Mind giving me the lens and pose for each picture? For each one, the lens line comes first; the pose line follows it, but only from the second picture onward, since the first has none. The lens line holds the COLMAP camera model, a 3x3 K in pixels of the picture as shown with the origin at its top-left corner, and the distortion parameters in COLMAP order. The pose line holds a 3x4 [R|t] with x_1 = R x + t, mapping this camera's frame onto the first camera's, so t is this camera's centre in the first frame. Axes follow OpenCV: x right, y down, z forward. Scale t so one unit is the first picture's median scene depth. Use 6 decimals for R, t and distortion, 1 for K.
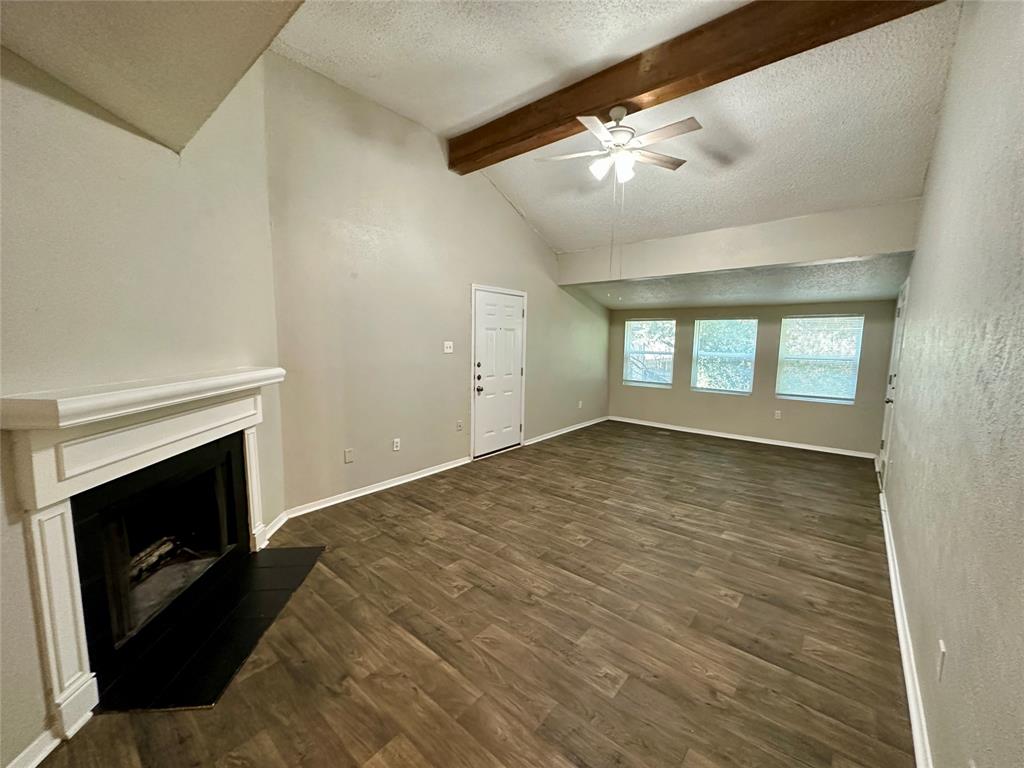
lens RADIAL K [[407.3, 0, 511.3], [0, 407.3, 381.8], [0, 0, 1]] dist [-0.003611, 0.000830]
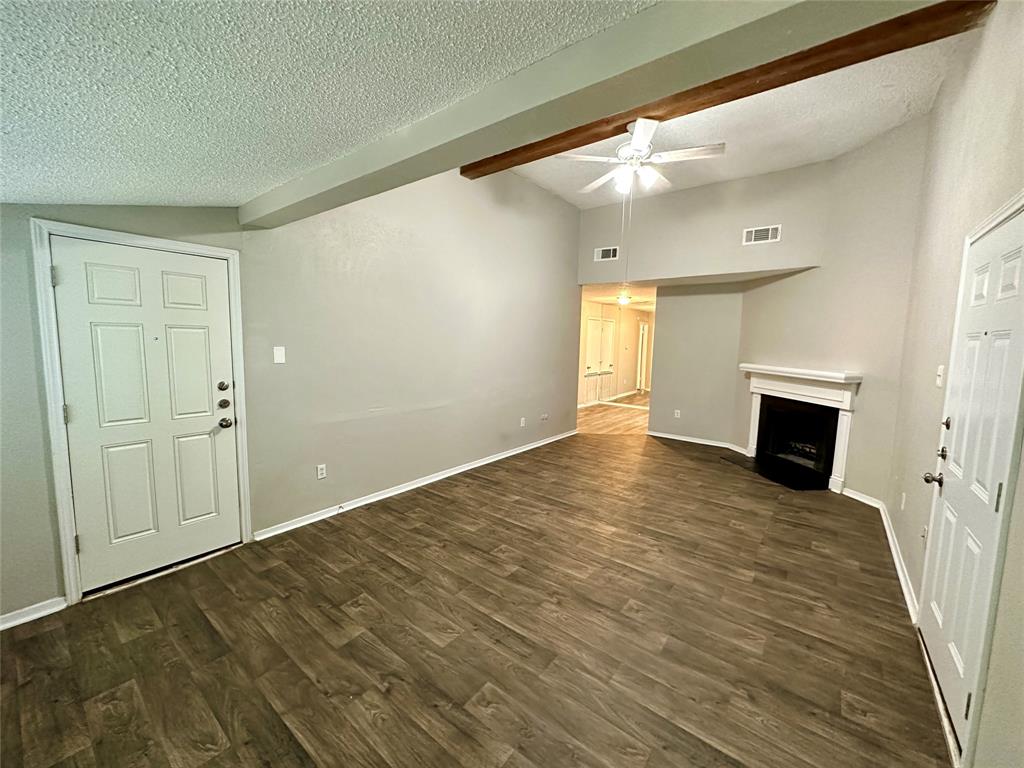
lens RADIAL K [[407.3, 0, 514.3], [0, 407.3, 381.5], [0, 0, 1]] dist [-0.003611, 0.000830]
pose [[-0.998555, -0.027202, -0.046339, 0.523721], [-0.036457, 0.976509, 0.212370, -0.213008], [0.039474, 0.213753, -0.976090, 1.879916]]
